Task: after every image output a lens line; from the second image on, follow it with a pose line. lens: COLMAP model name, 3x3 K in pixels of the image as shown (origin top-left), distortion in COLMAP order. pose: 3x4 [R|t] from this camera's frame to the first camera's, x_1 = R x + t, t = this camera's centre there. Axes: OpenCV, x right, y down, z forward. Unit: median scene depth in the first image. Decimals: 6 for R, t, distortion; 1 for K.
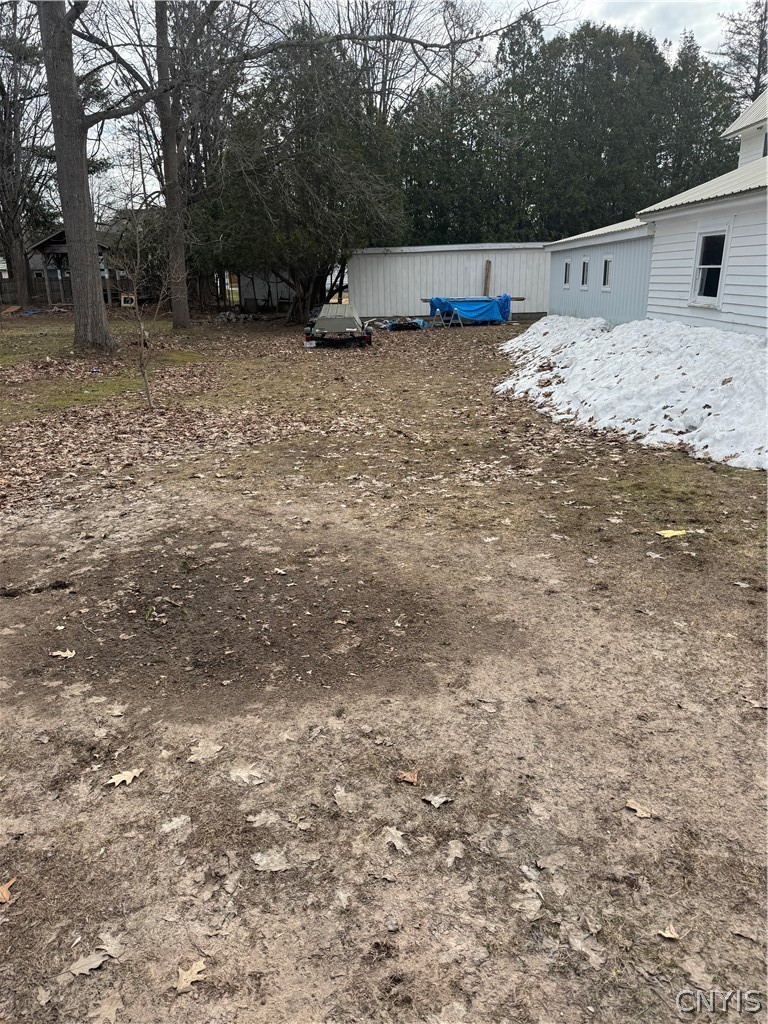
lens RADIAL K [[709.1, 0, 384.0], [0, 709.1, 512.0], [0, 0, 1]] dist [-0.042672, 0.000455]
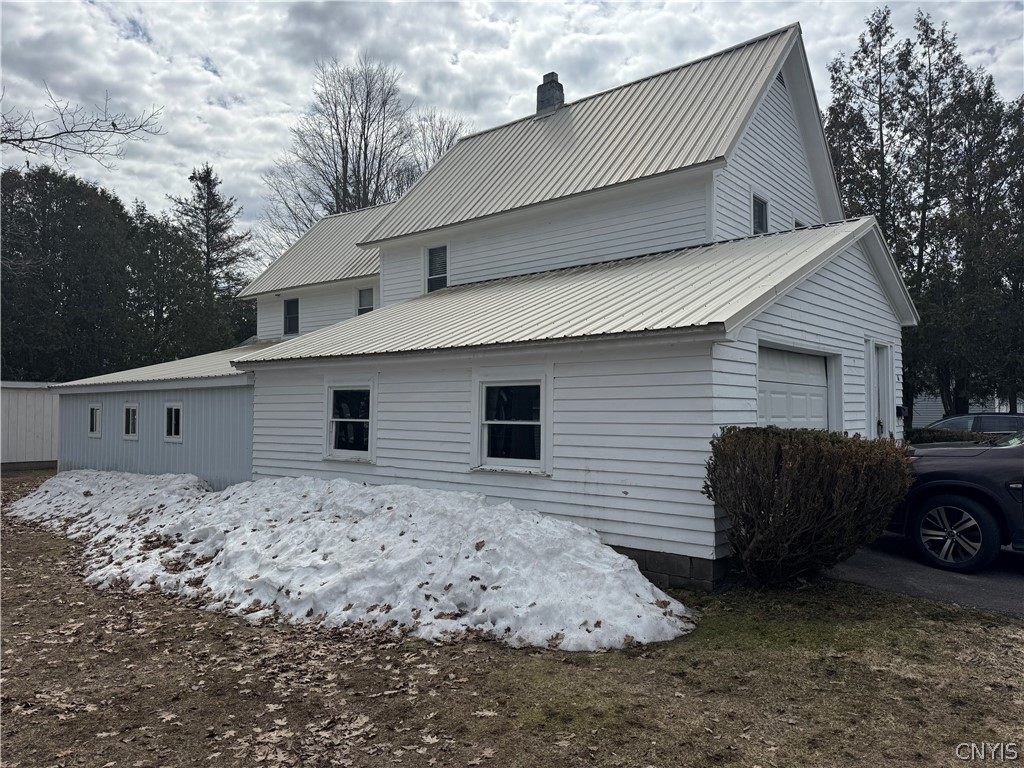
lens RADIAL K [[708.9, 0, 512.0], [0, 708.9, 384.0], [0, 0, 1]] dist [0.026967, -0.003293]
pose [[0.654272, 0.065947, 0.753378, -0.132353], [0.216966, 0.937945, -0.270528, -0.088963], [-0.724468, 0.340456, 0.599363, 0.246908]]
